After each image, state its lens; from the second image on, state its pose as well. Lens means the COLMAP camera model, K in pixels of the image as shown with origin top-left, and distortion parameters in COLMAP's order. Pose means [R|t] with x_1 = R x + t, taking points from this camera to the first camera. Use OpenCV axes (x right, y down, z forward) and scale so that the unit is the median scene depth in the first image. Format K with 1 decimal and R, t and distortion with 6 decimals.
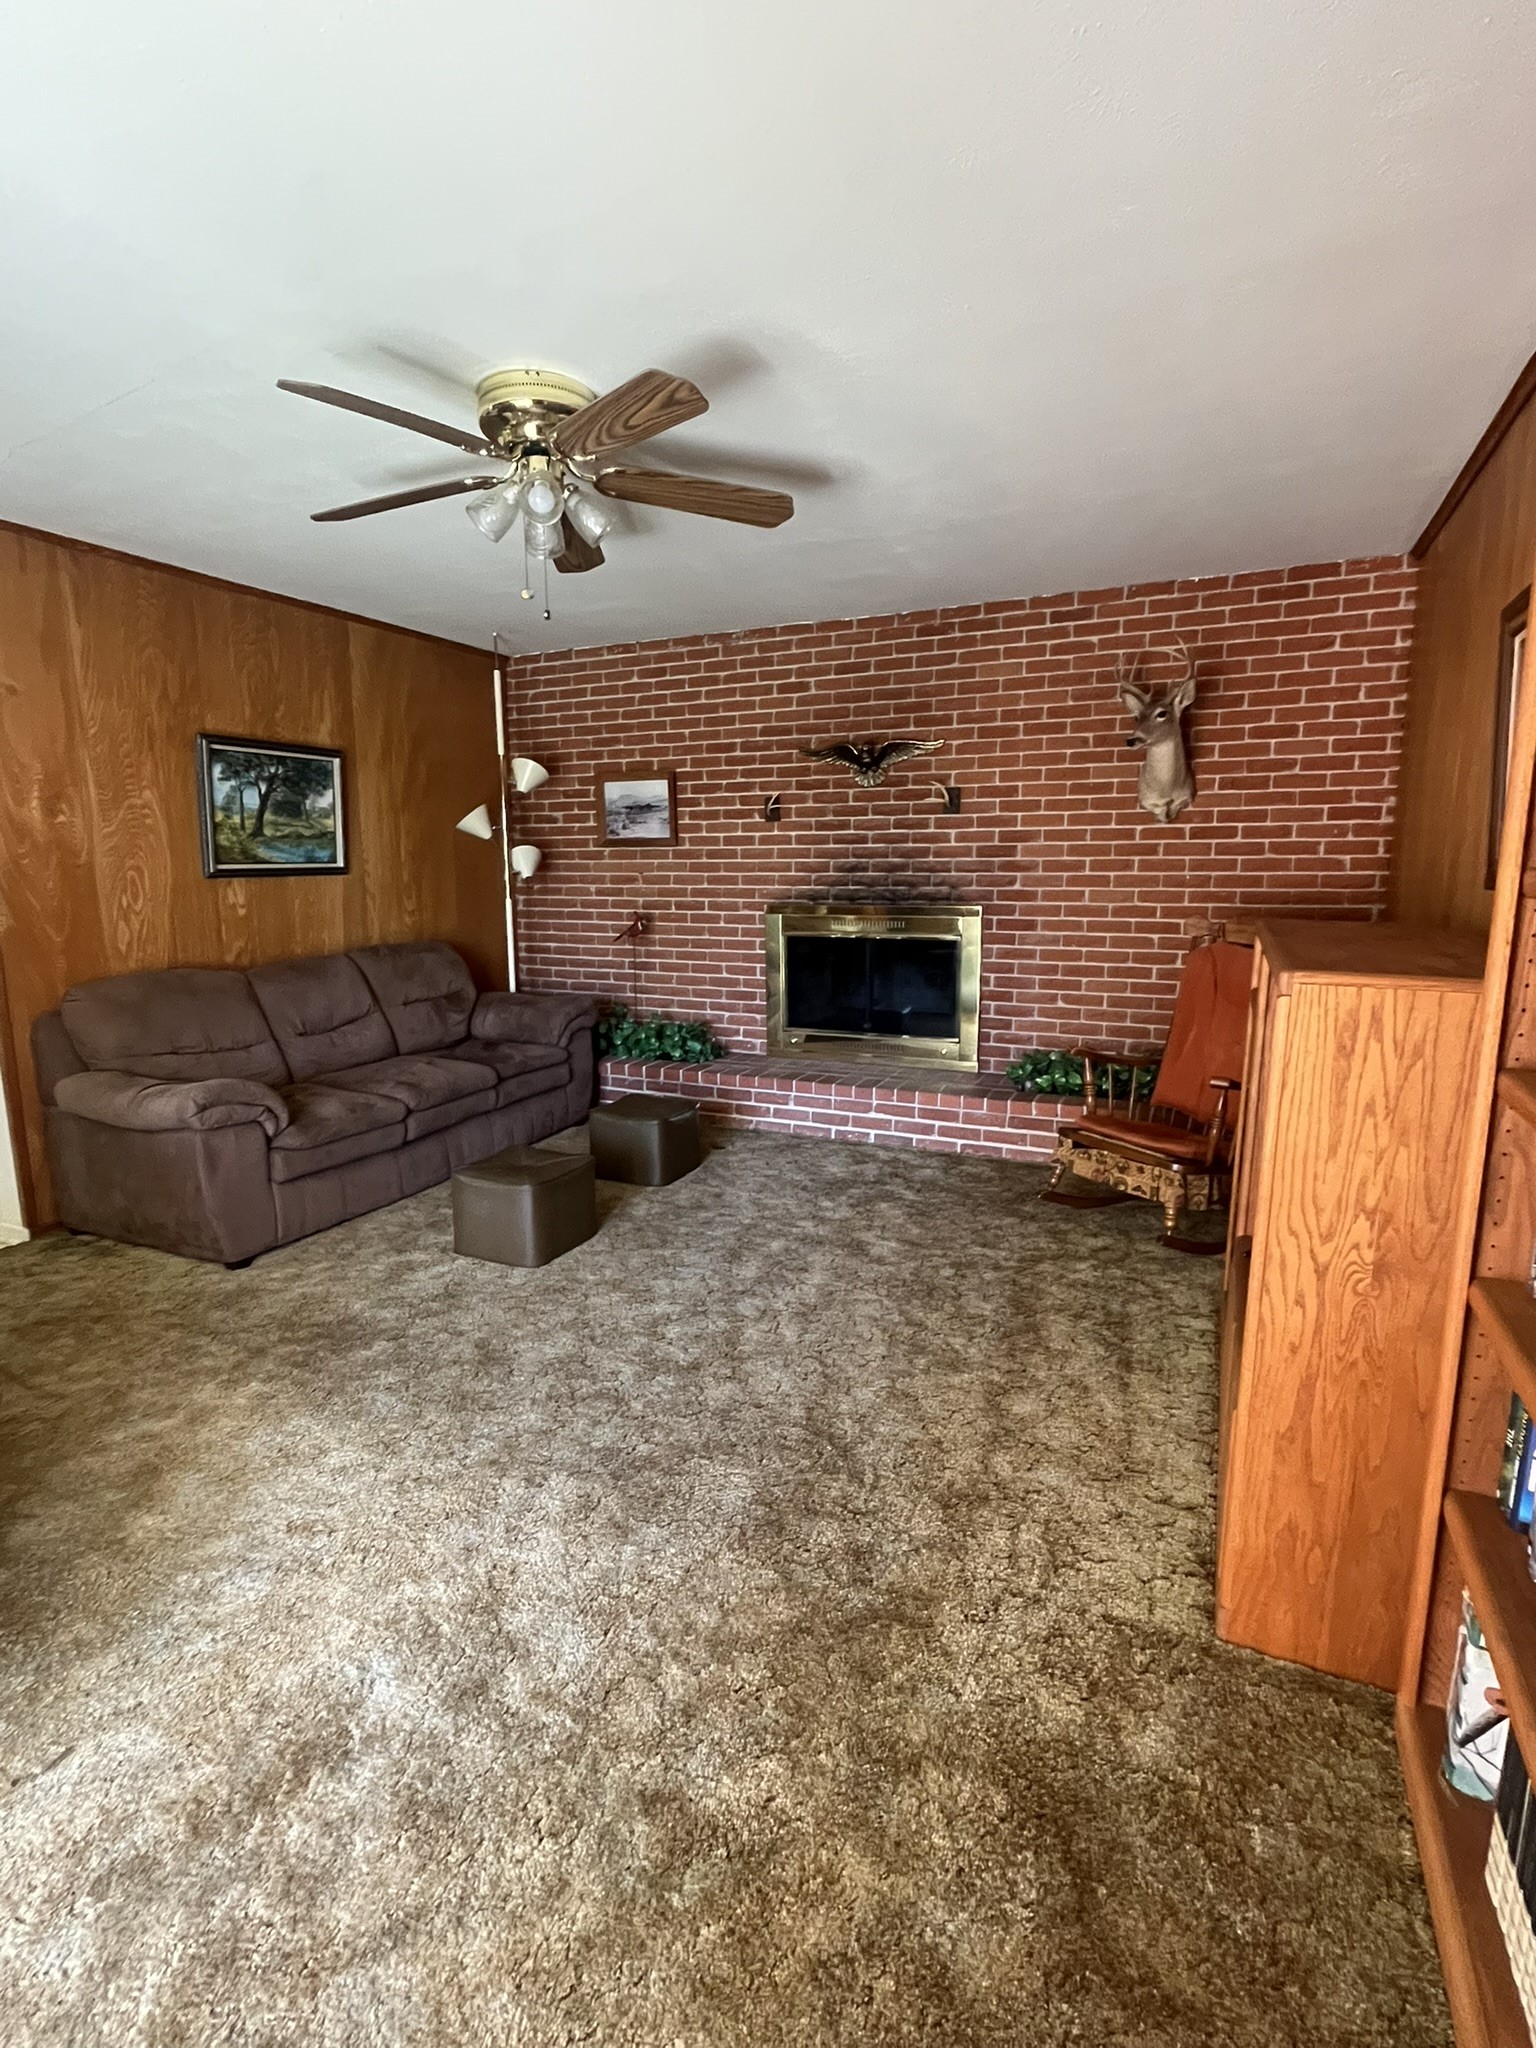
lens RADIAL K [[977.6, 0, 766.0], [0, 977.6, 1023.8], [0, 0, 1]] dist [0.000170, -0.000199]
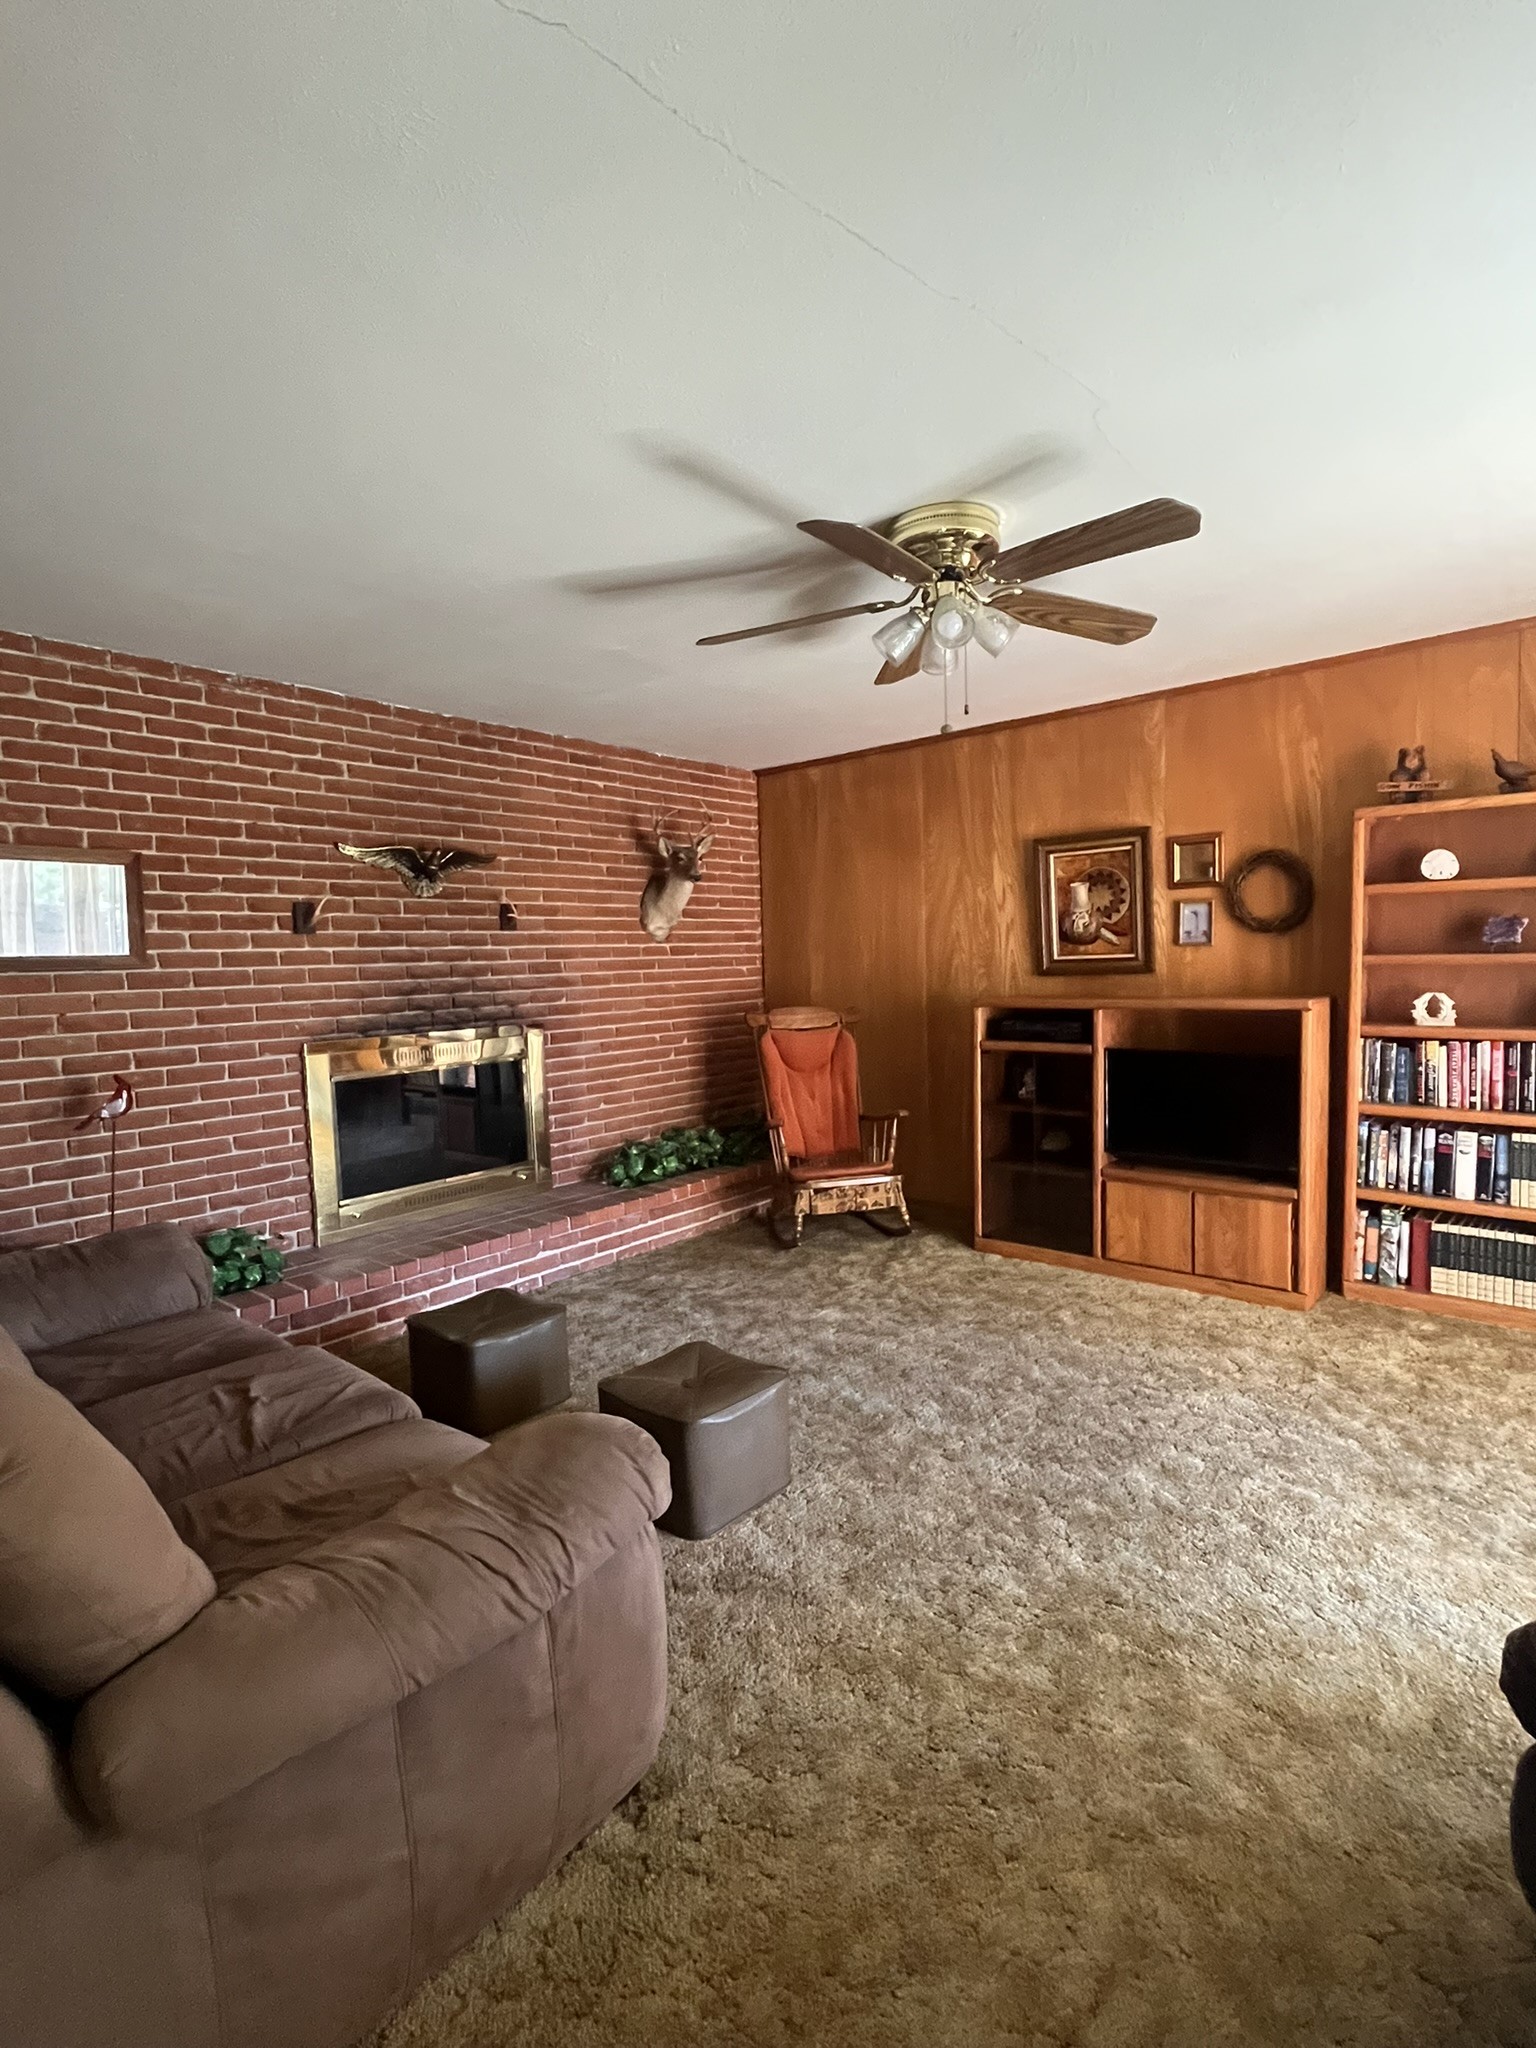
lens RADIAL K [[977.6, 0, 767.8], [0, 977.6, 1023.9], [0, 0, 1]] dist [0.000170, -0.000199]
pose [[0.276105, -0.065123, 0.958919, -0.665945], [0.188292, 0.982034, 0.012477, -0.086447], [-0.942503, 0.177111, 0.283407, 0.492811]]
